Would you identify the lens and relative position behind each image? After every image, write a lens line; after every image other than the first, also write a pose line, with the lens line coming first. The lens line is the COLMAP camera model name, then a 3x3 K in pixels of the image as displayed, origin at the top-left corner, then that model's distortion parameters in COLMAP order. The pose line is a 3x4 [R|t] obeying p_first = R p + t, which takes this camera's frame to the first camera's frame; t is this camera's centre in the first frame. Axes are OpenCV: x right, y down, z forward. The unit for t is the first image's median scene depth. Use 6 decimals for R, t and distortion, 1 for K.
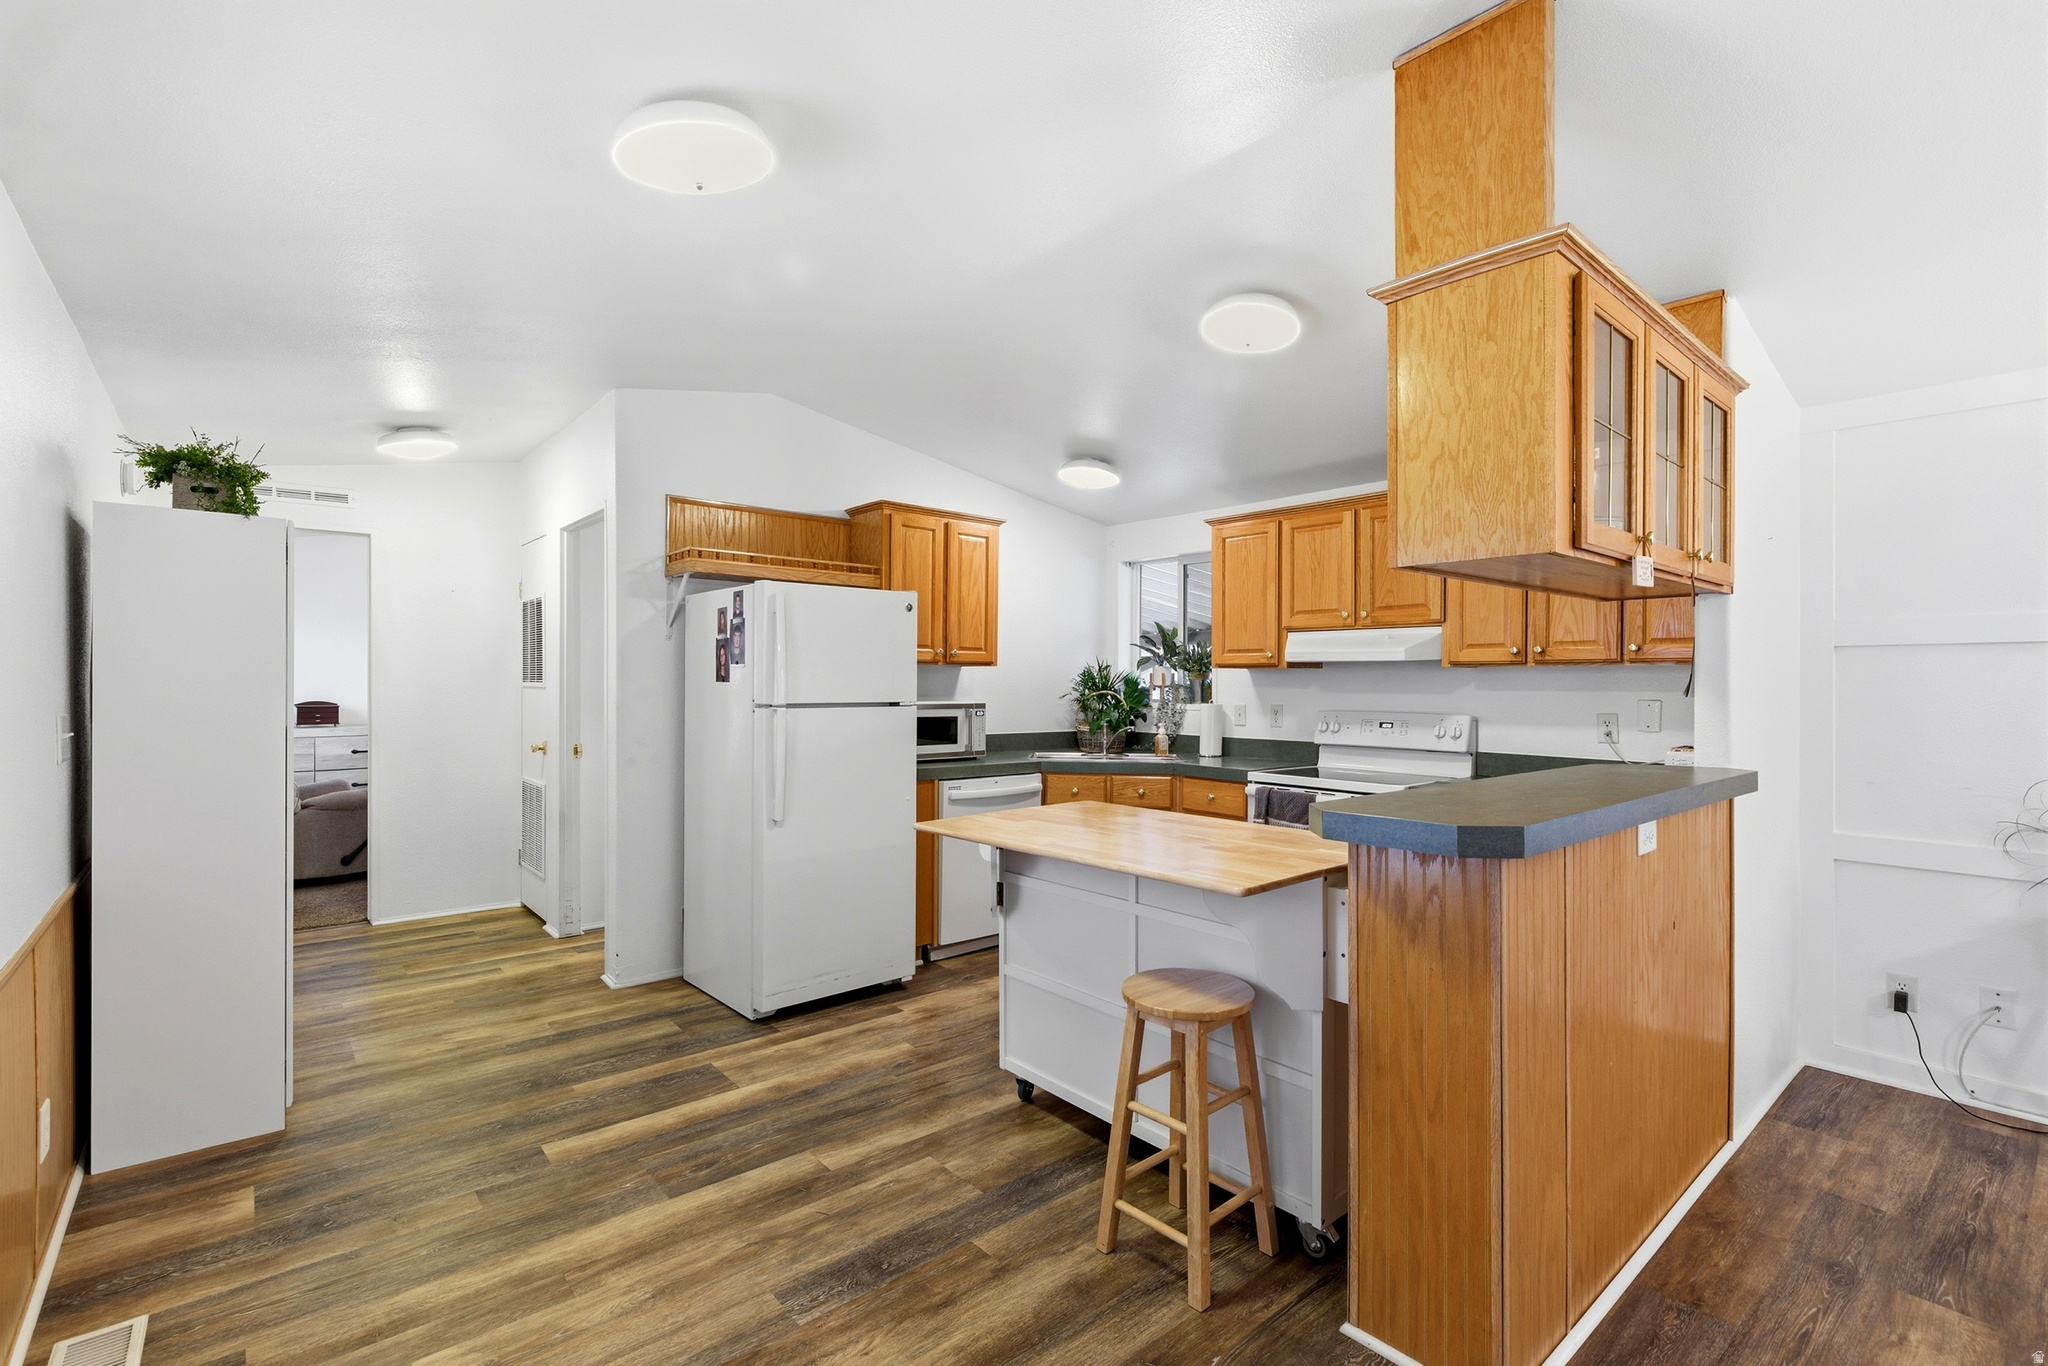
lens RADIAL K [[935.5, 0, 1047.7], [0, 935.5, 669.5], [0, 0, 1]] dist [0.000778, 0.000179]
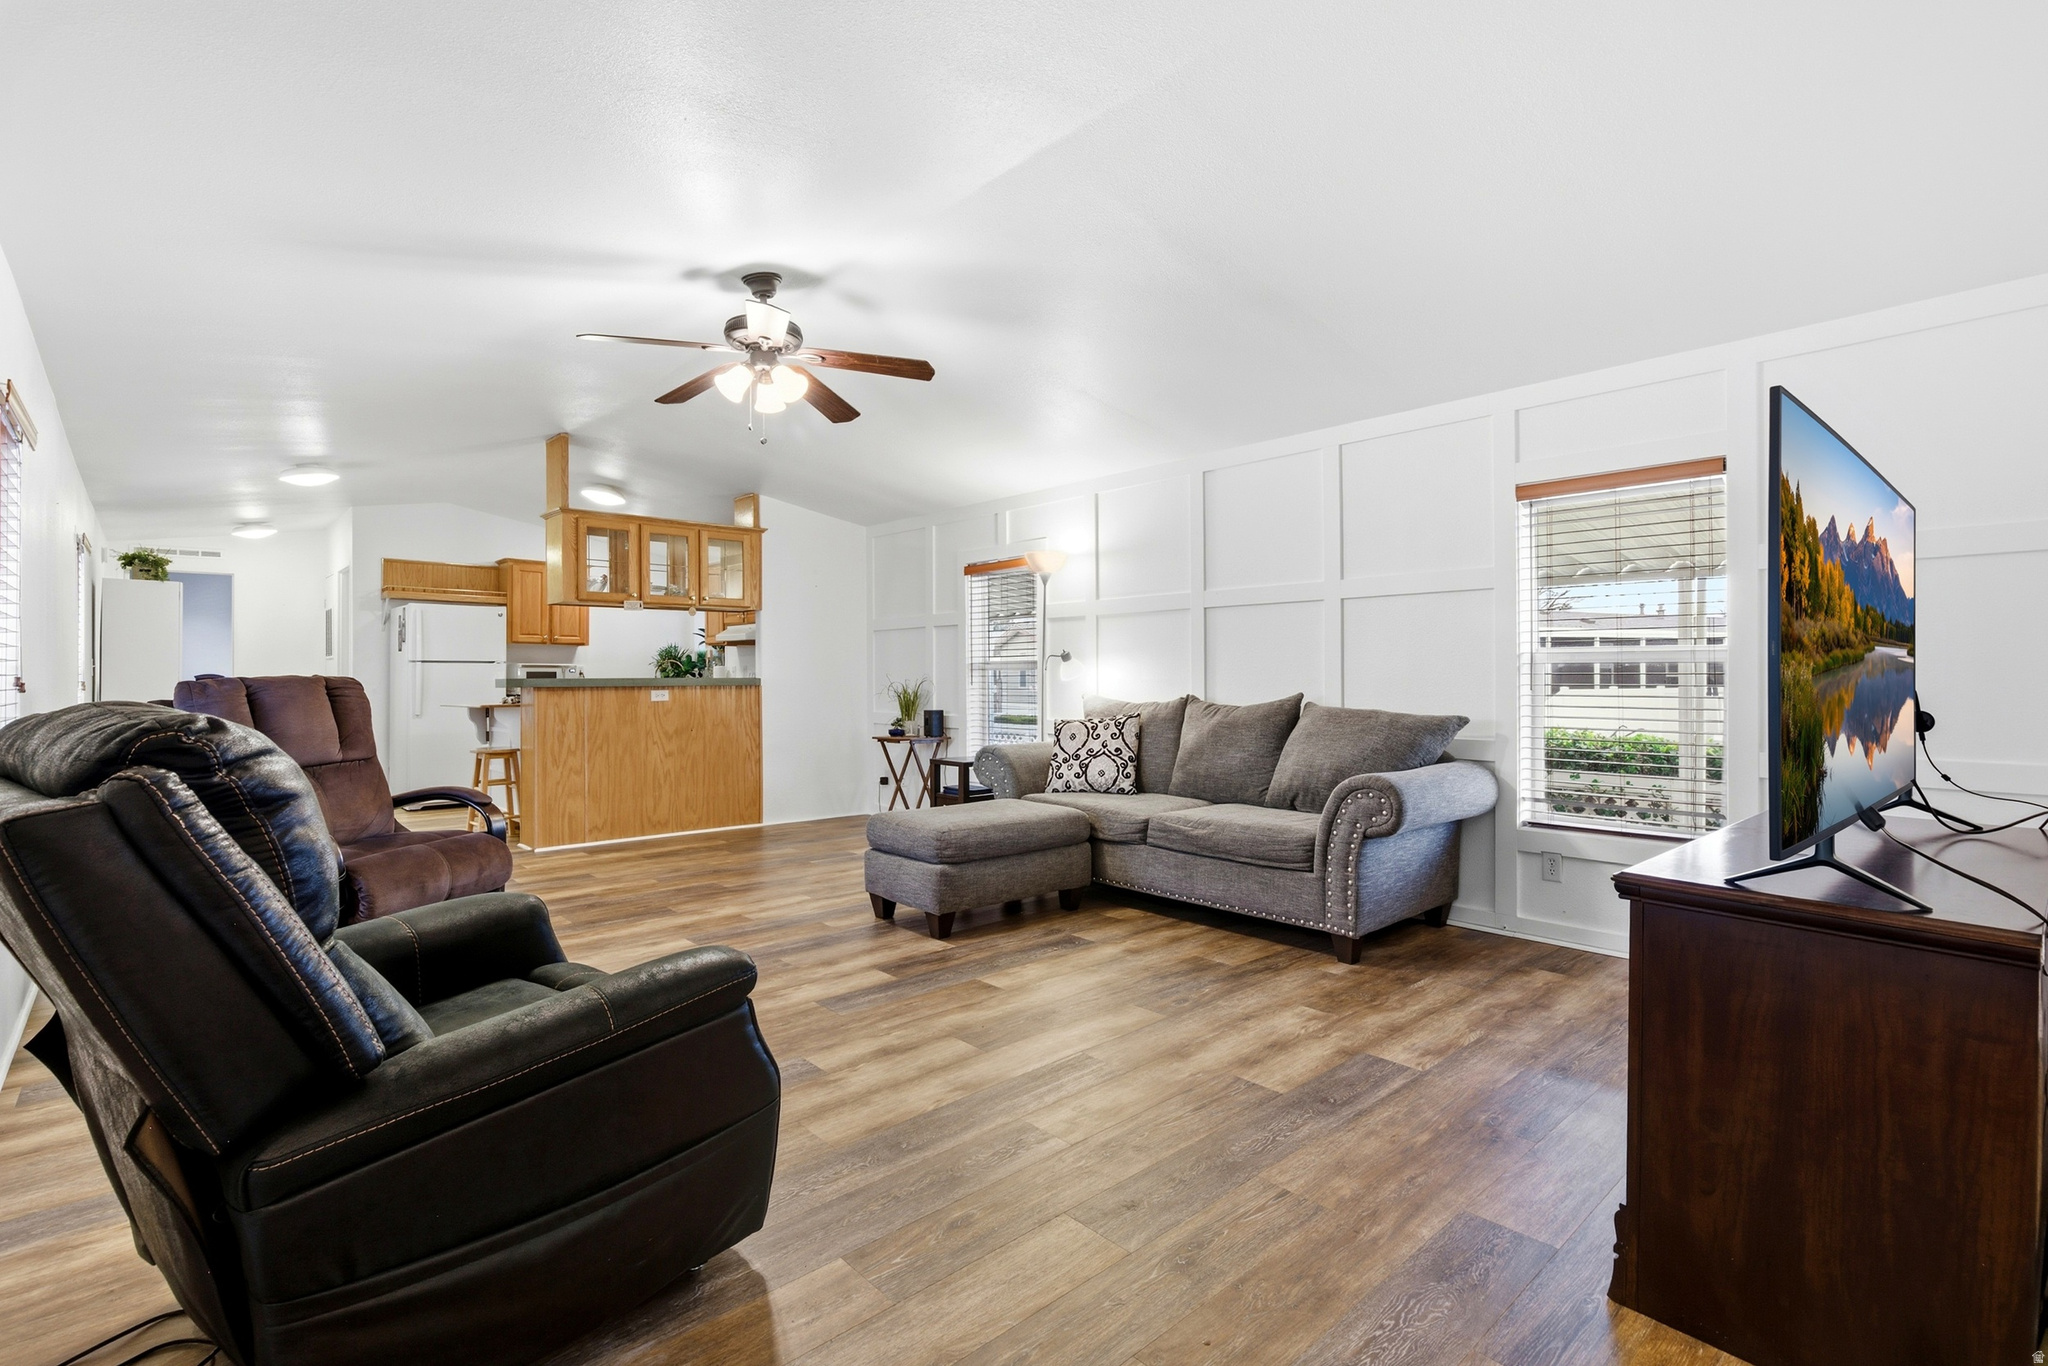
lens RADIAL K [[935.5, 0, 1047.7], [0, 935.5, 669.5], [0, 0, 1]] dist [0.000778, 0.000179]
pose [[0.999650, 0.001341, 0.026436, 0.821928], [-0.001633, 0.999938, 0.011044, 0.023095], [-0.026420, -0.011083, 0.999589, -0.891871]]
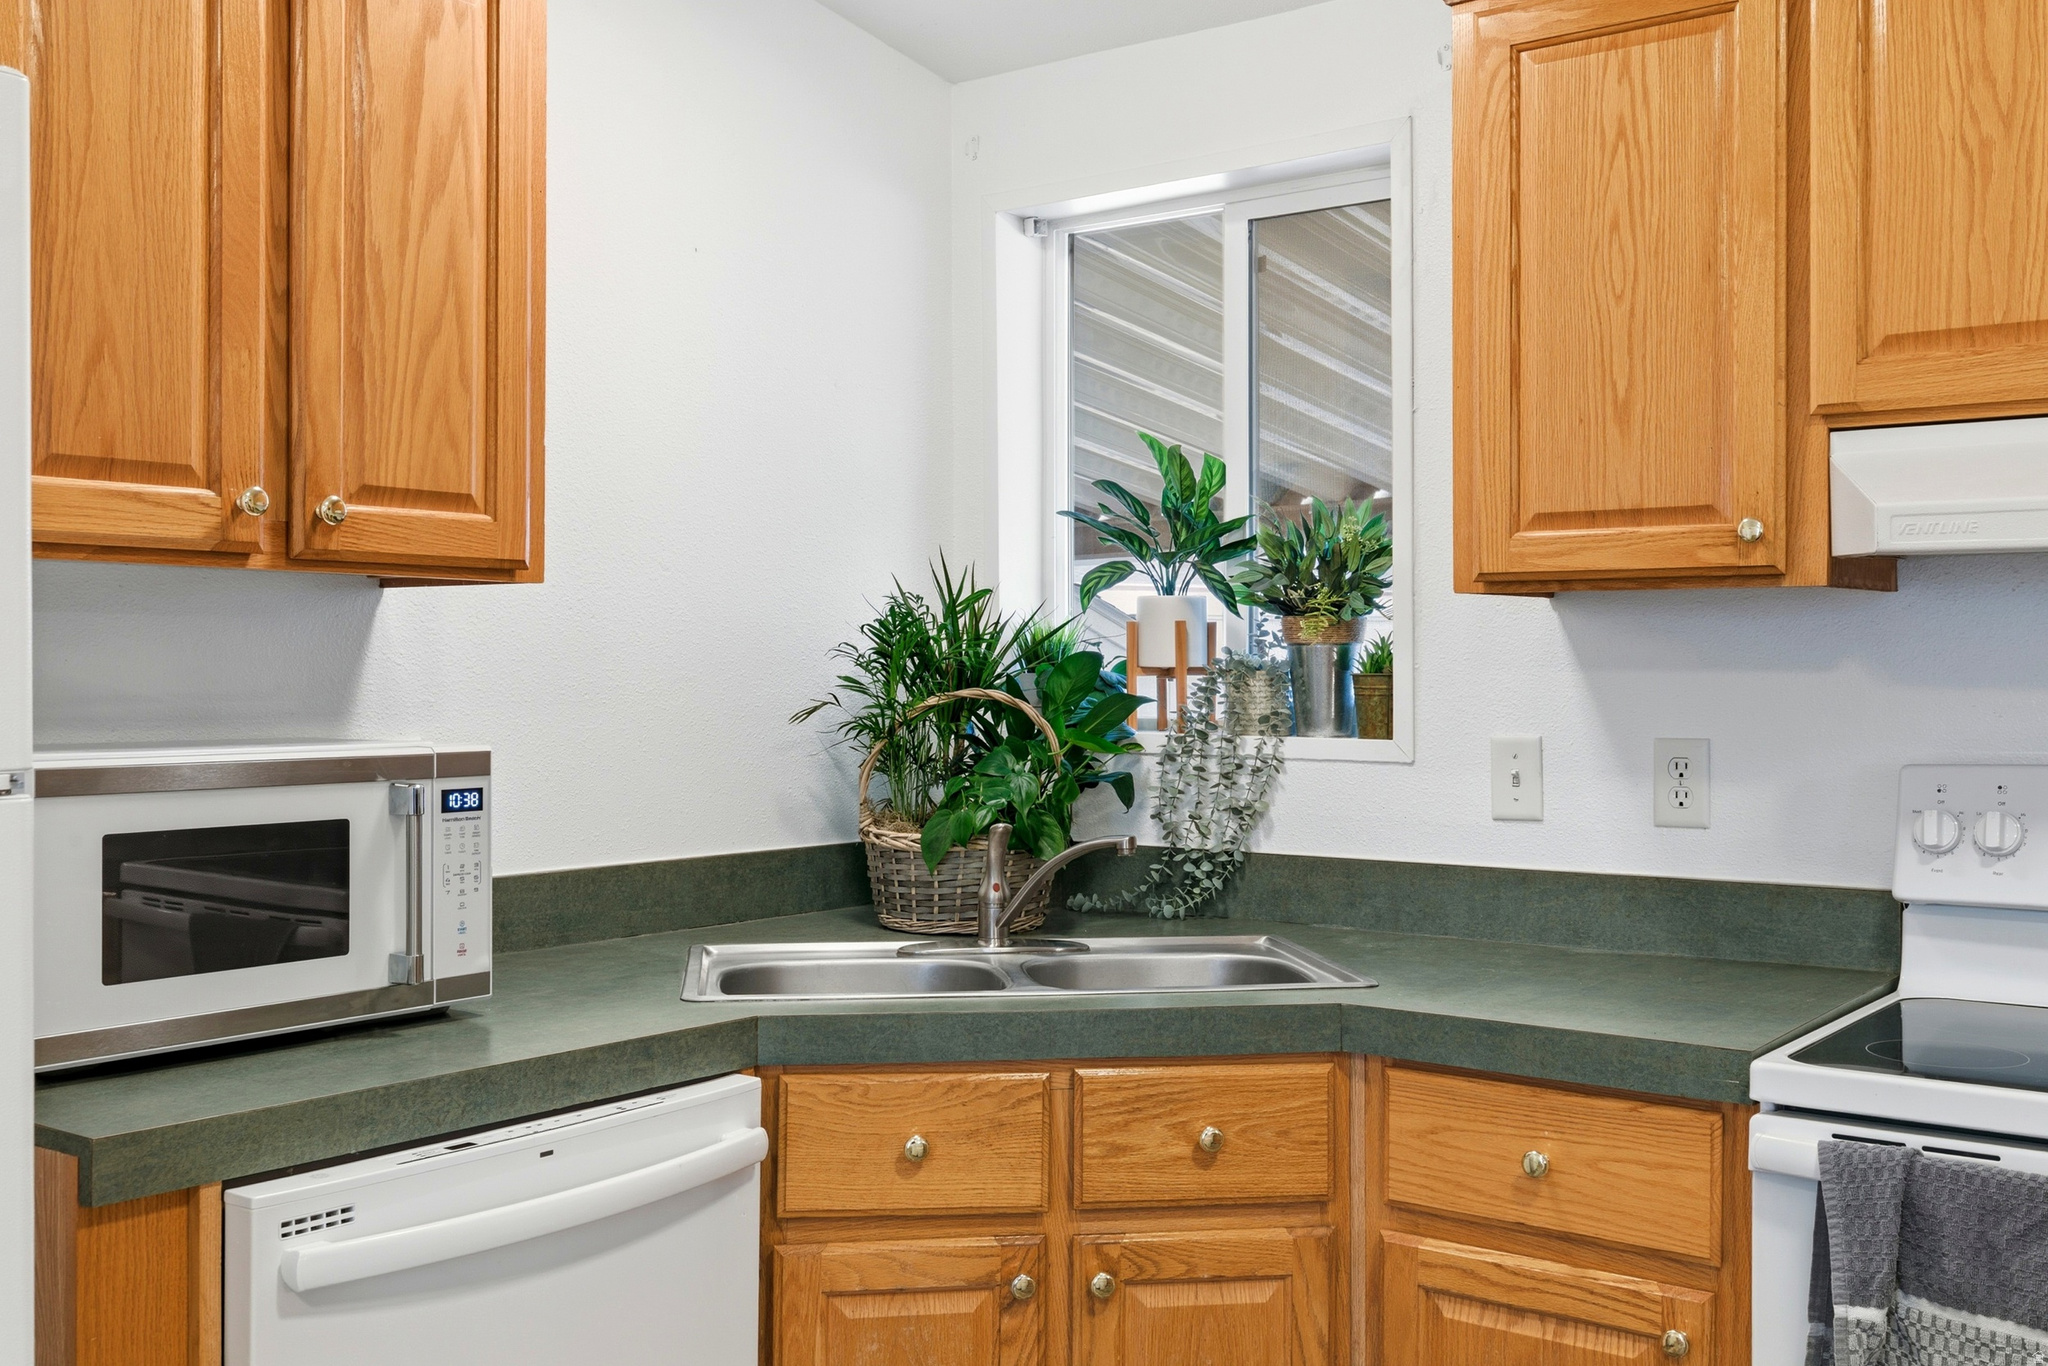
lens RADIAL K [[1963.9, 0, 1024.0], [0, 1963.9, 683.0], [0, 0, 1]] dist [0.006585, -0.005103]
pose [[0.981128, -0.007449, 0.193217, -0.032590], [0.003507, 0.999779, 0.020737, 0.011341], [-0.193329, -0.019668, 0.980937, 0.524618]]
